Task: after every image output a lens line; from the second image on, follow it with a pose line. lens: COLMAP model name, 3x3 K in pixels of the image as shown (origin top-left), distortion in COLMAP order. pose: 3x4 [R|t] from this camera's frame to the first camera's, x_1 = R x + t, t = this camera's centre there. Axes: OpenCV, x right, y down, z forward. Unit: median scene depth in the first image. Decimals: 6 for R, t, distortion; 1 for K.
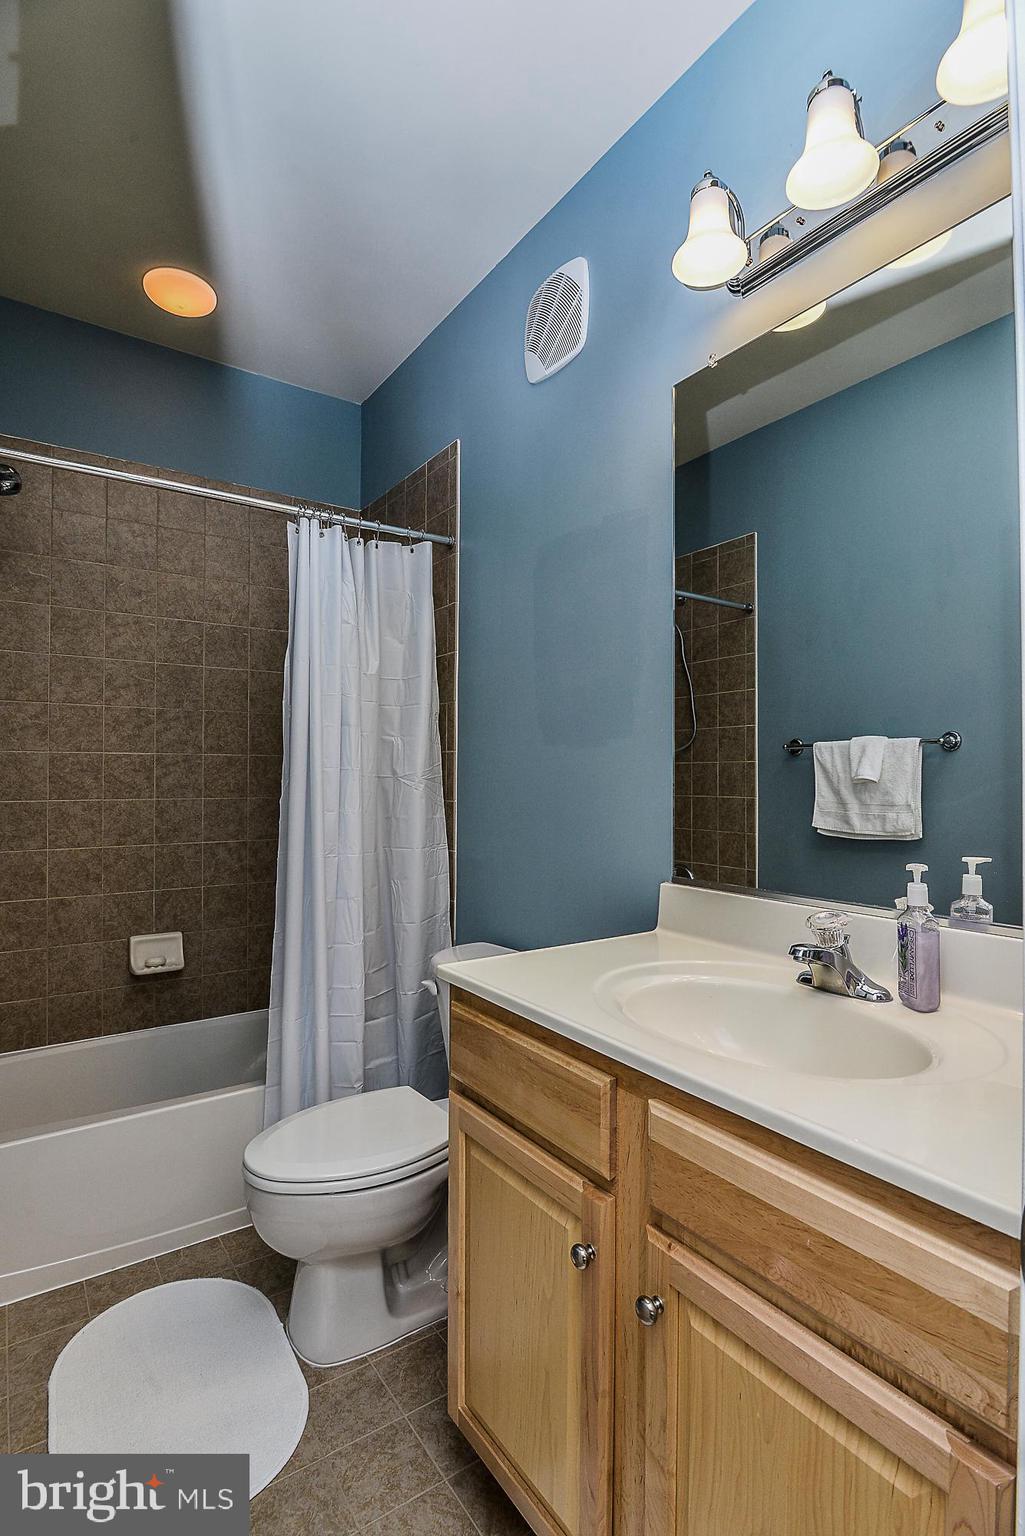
lens RADIAL K [[749.2, 0, 510.4], [0, 749.2, 778.4], [0, 0, 1]] dist [-0.020693, 0.000034]
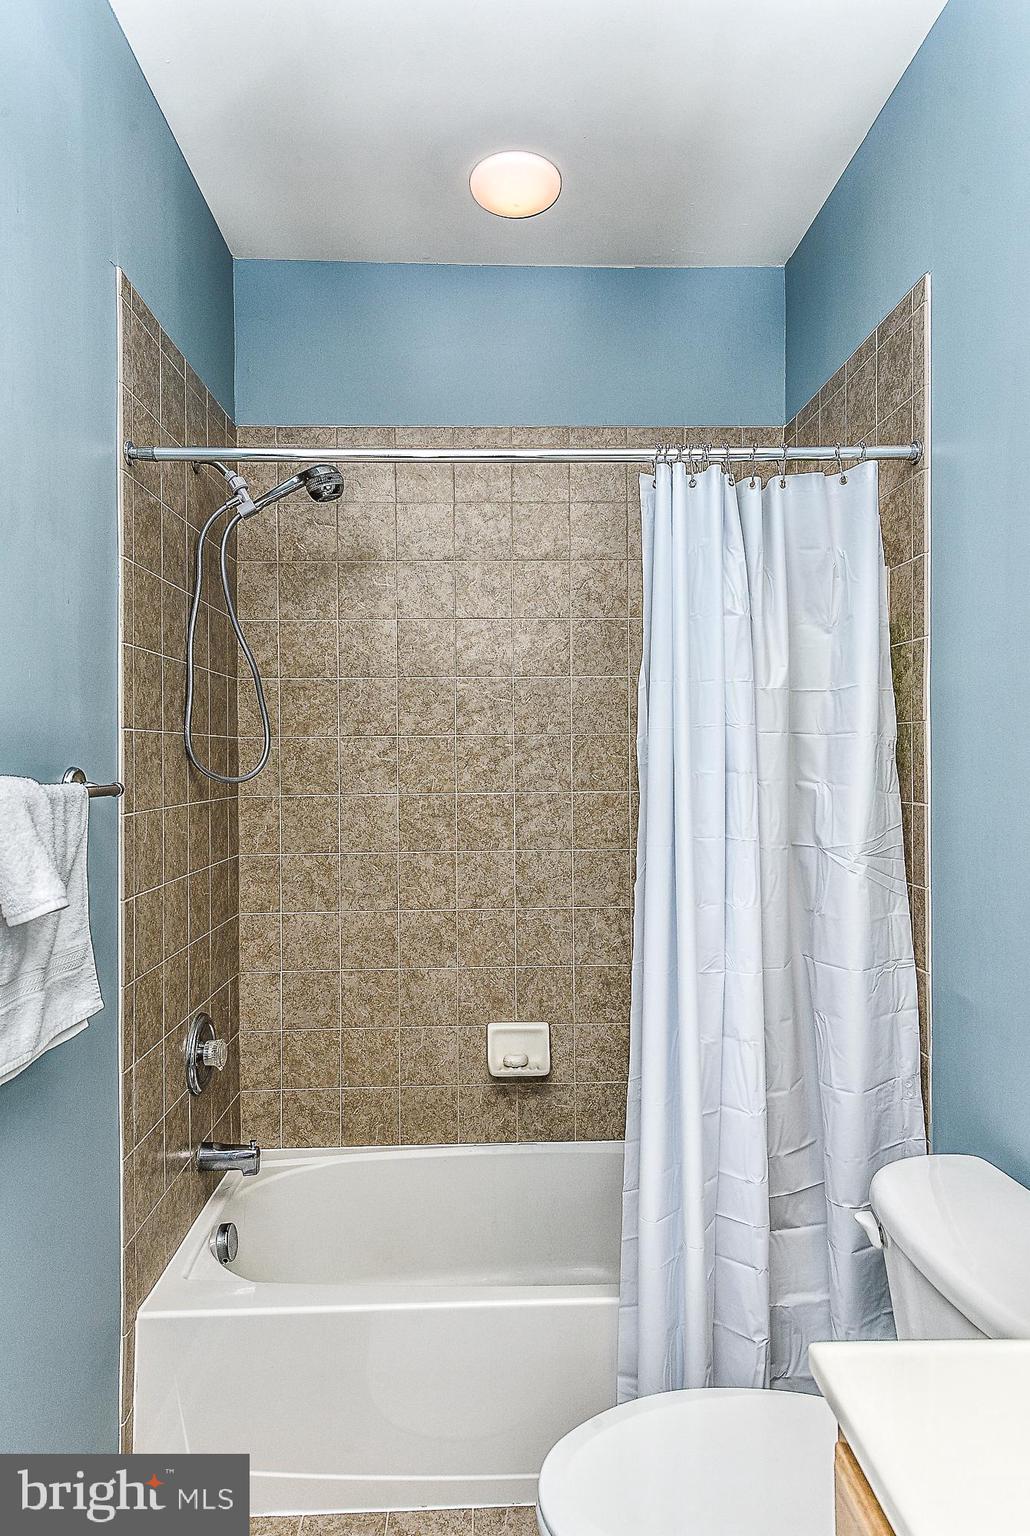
lens RADIAL K [[899.6, 0, 508.1], [0, 899.6, 756.5], [0, 0, 1]] dist [0.012940, -0.000880]
pose [[0.839994, -0.010755, -0.542489, 0.035636], [0.014384, 0.999894, 0.002449, -0.079324], [0.542405, -0.009860, 0.840059, 0.212790]]
